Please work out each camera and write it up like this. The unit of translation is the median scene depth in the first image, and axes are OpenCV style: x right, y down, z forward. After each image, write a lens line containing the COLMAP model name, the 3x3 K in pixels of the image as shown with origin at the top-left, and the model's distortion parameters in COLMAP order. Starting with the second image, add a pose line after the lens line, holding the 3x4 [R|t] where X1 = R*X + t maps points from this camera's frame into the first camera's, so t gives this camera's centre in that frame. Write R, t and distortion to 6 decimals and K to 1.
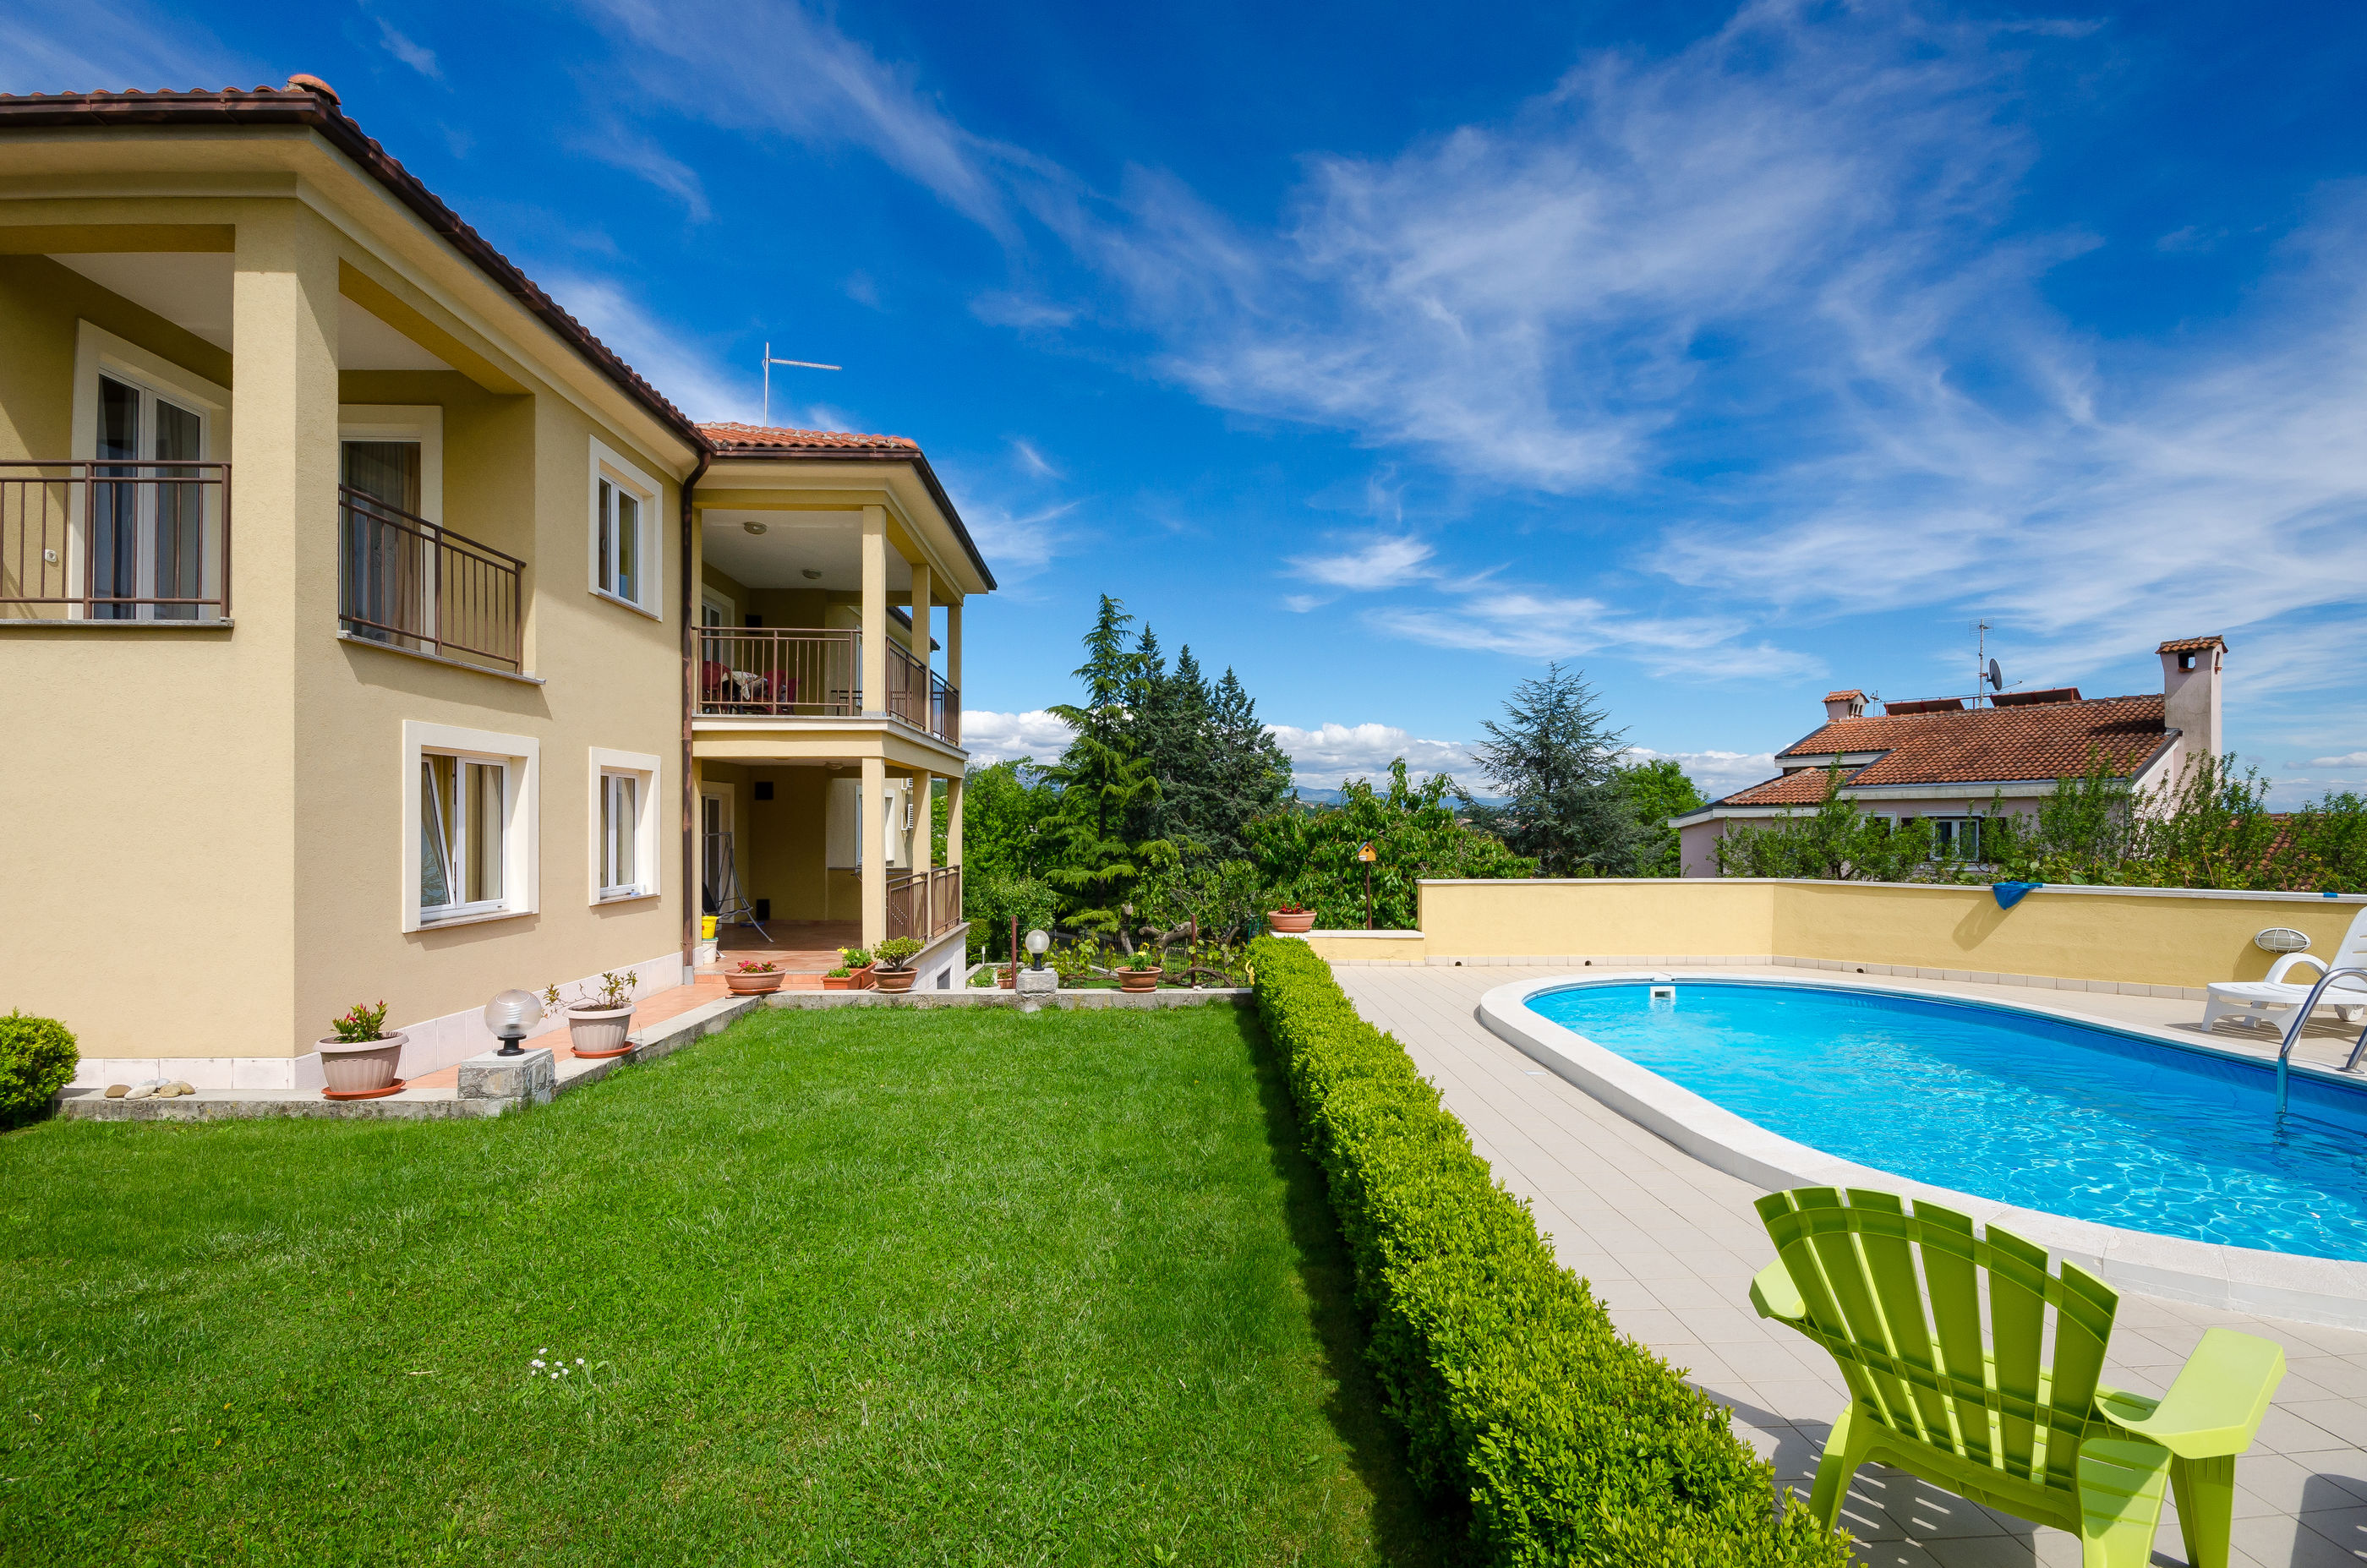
lens RADIAL K [[1074.6, 0, 1183.1], [0, 1074.6, 828.5], [0, 0, 1]] dist [-0.000190, -0.000163]
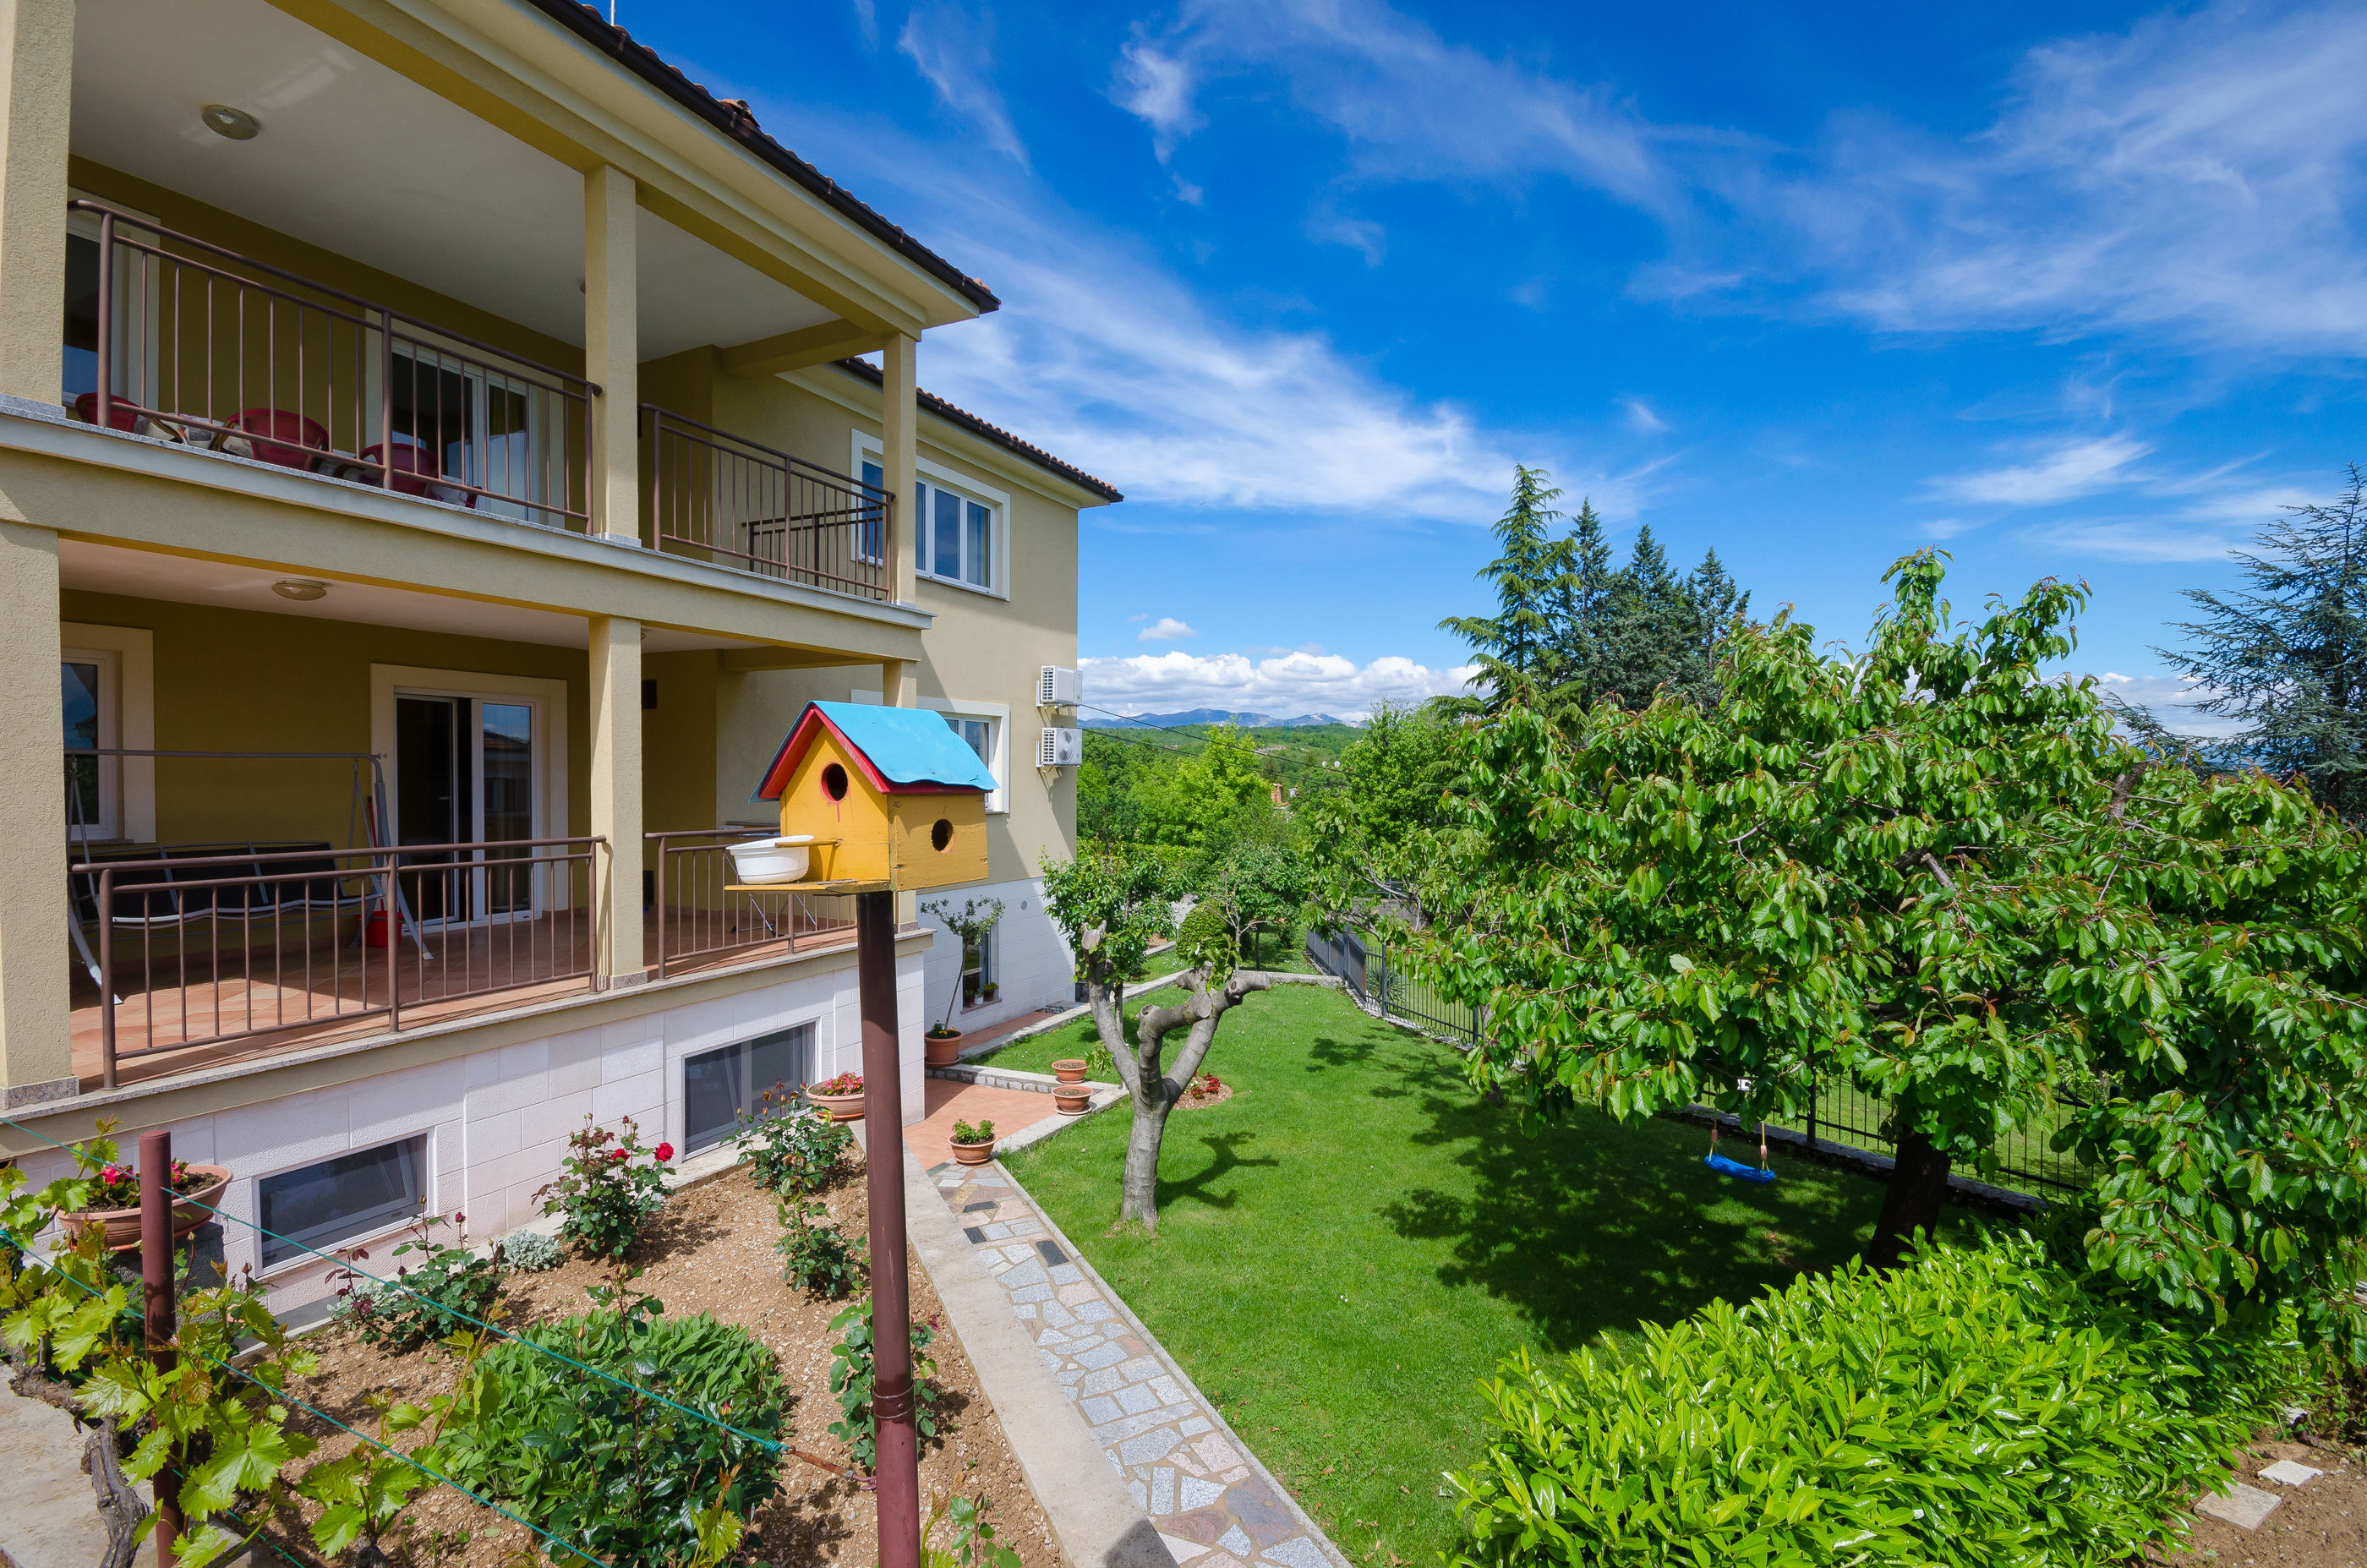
lens RADIAL K [[1032.0, 0, 1193.5], [0, 1032.0, 796.5], [0, 0, 1]] dist [0.015933, -0.015482]
pose [[0.884082, 0.012124, -0.467174, 0.238233], [-0.006018, 0.999876, 0.014559, 0.019796], [0.467292, -0.010060, 0.884046, 0.890242]]
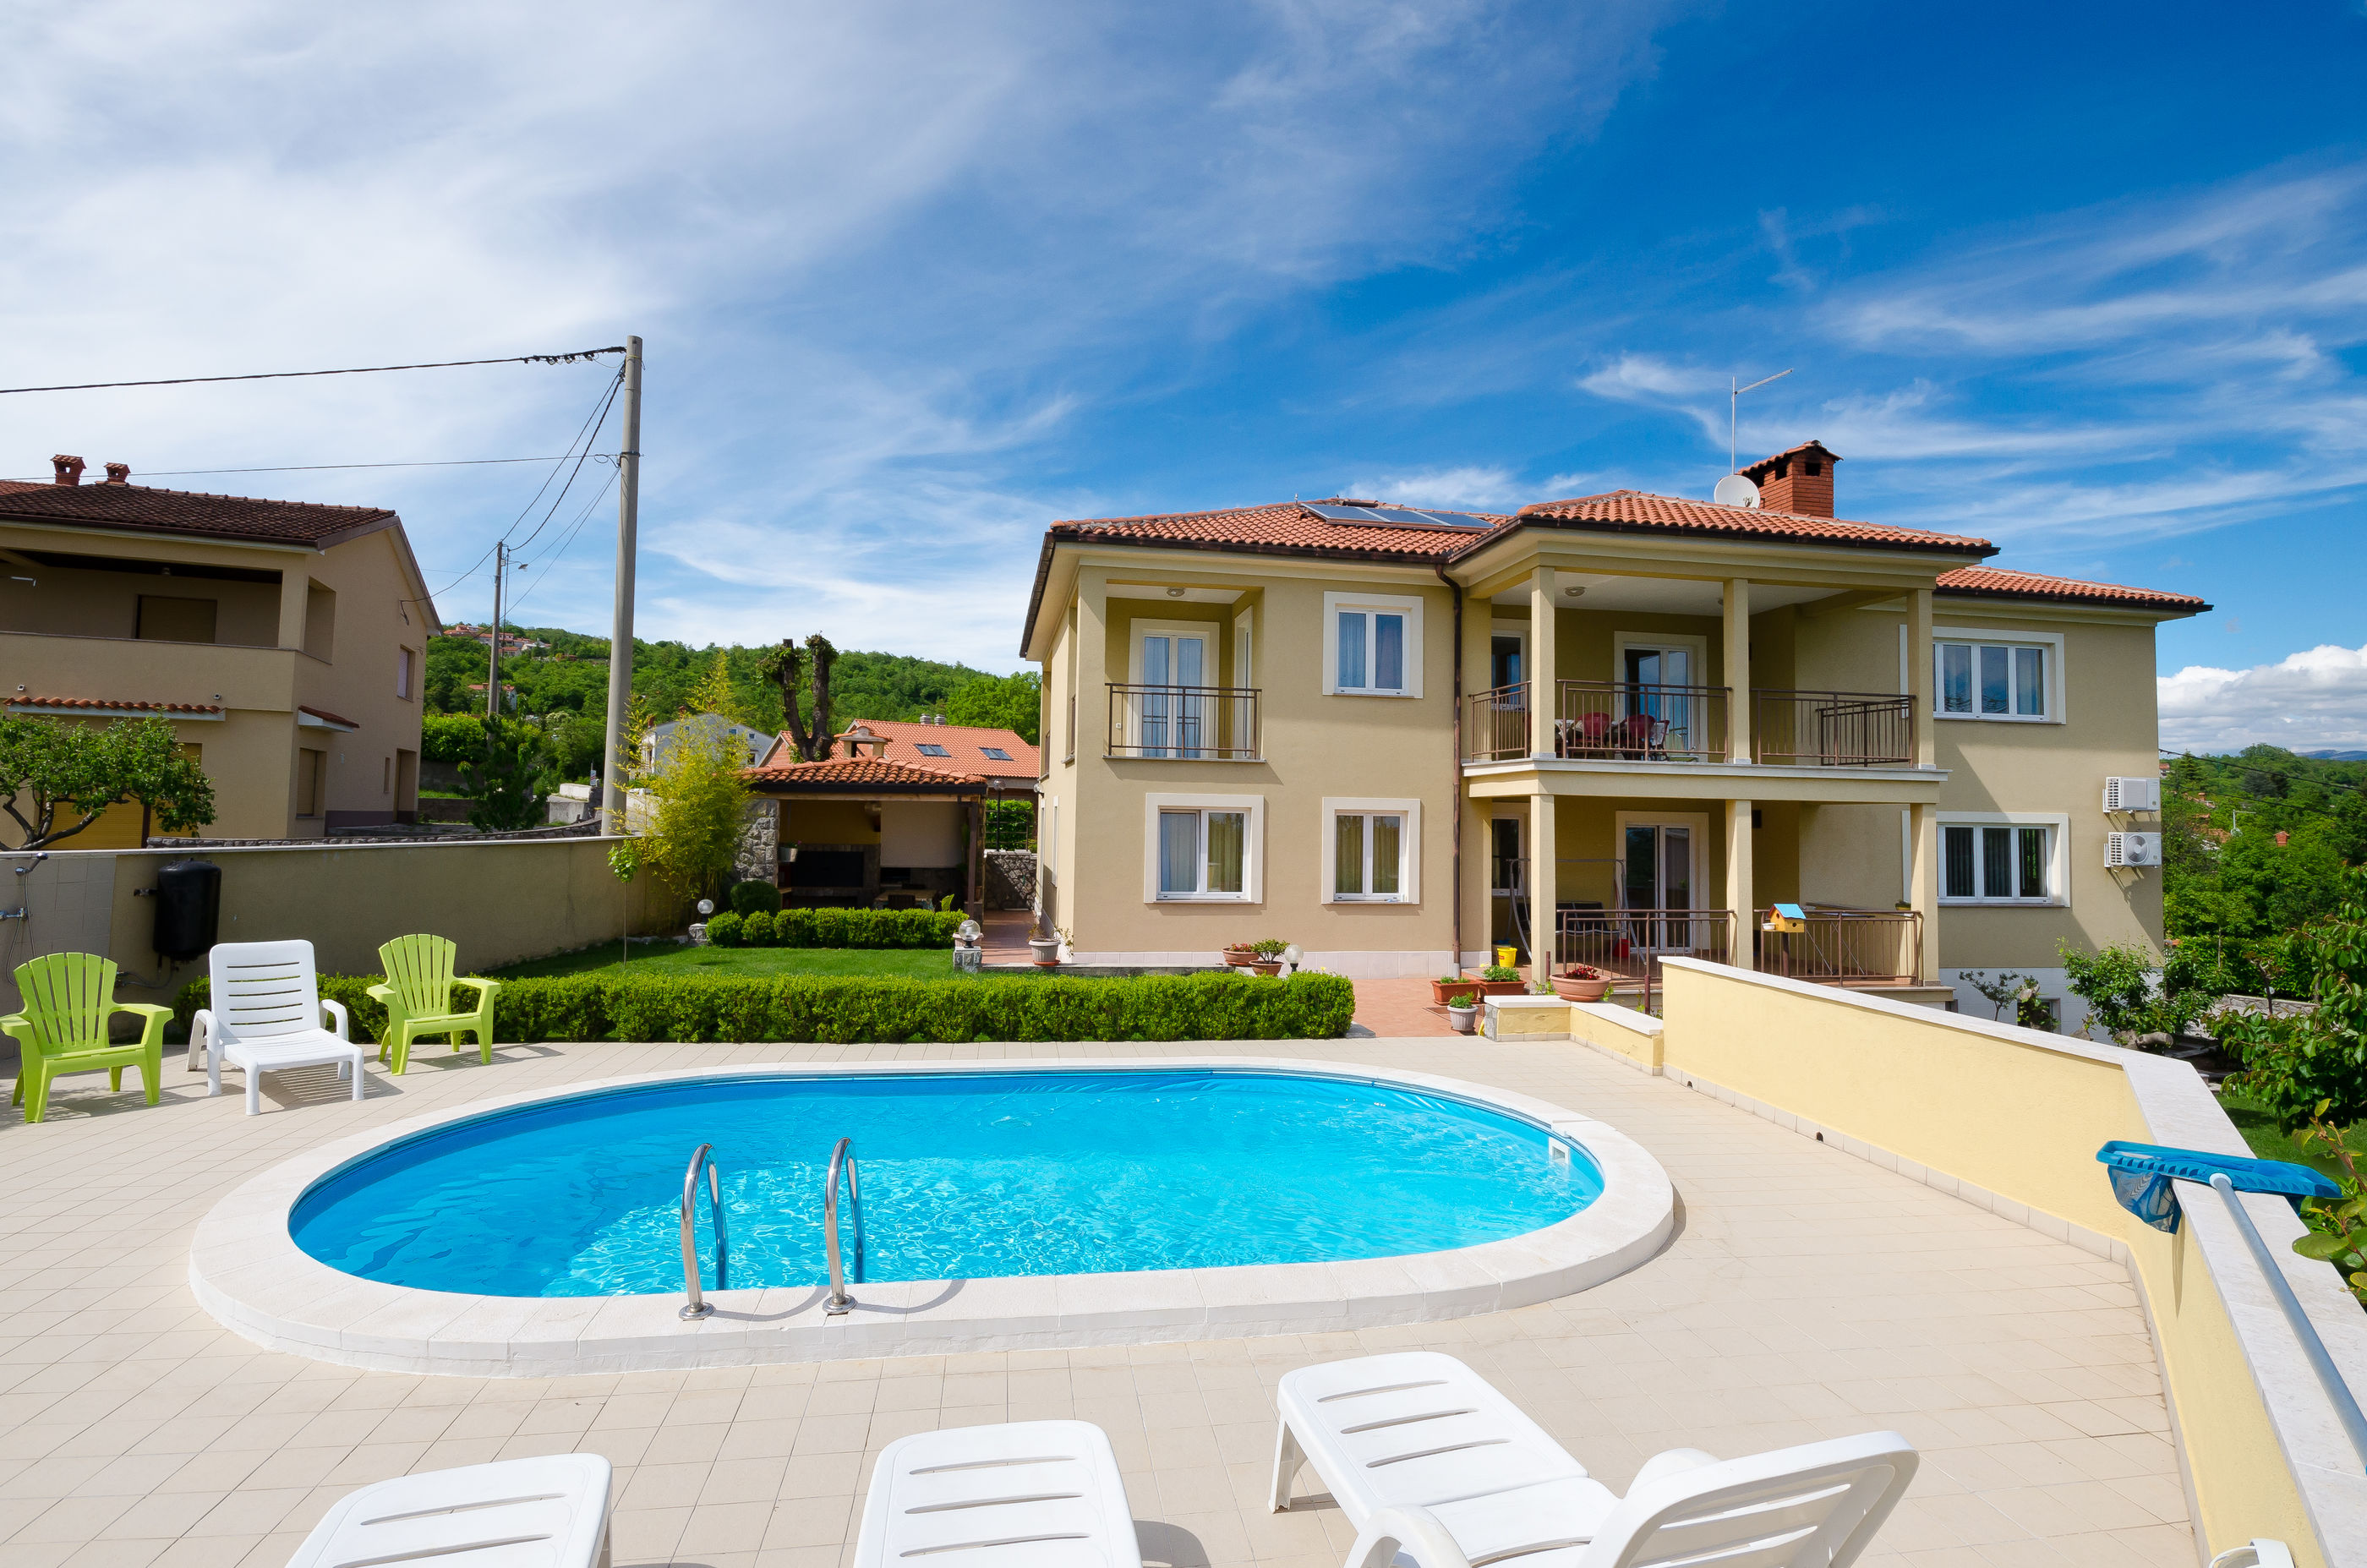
lens RADIAL K [[1122.5, 0, 1185.6], [0, 1122.5, 764.8], [0, 0, 1]] dist [-0.003555, 0.000244]
pose [[0.126384, -0.047976, -0.990821, 0.809182], [-0.019781, 0.998509, -0.050872, -0.031235], [0.991784, 0.026029, 0.125247, 0.503656]]
